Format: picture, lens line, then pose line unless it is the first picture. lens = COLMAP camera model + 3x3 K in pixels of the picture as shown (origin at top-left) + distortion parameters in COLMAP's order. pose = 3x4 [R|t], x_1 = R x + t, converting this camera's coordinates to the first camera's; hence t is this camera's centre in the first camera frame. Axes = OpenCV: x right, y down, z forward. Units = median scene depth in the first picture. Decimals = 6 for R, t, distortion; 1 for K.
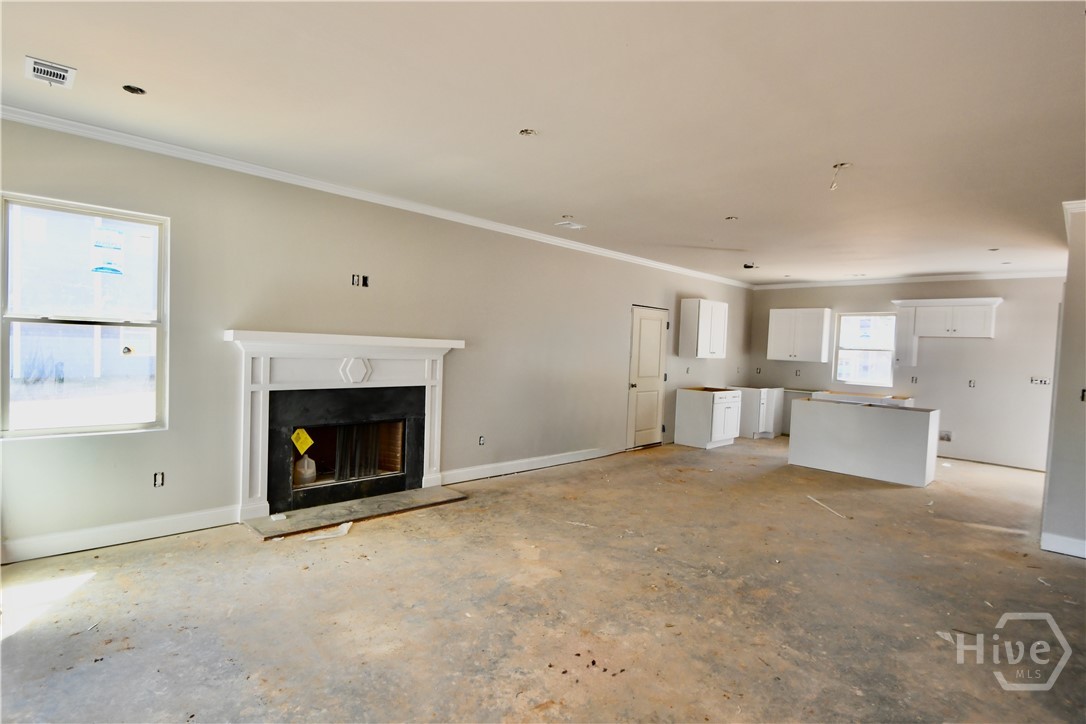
lens RADIAL K [[501.1, 0, 543.0], [0, 501.1, 362.0], [0, 0, 1]] dist [-0.000680, -0.000479]
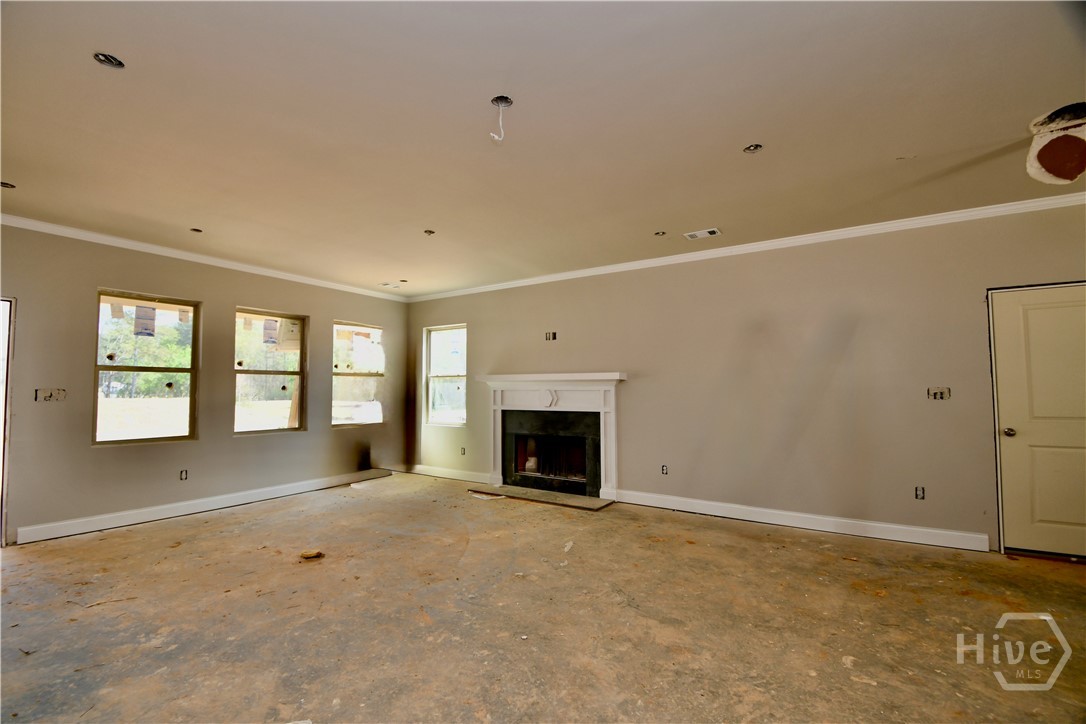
lens RADIAL K [[453.0, 0, 543.0], [0, 453.0, 362.0], [0, 0, 1]] dist [0.008655, -0.000032]
pose [[0.267948, -0.099747, -0.958256, 0.875632], [-0.012890, 0.994166, -0.107089, 0.052117], [0.963347, 0.041046, 0.265099, 0.633961]]
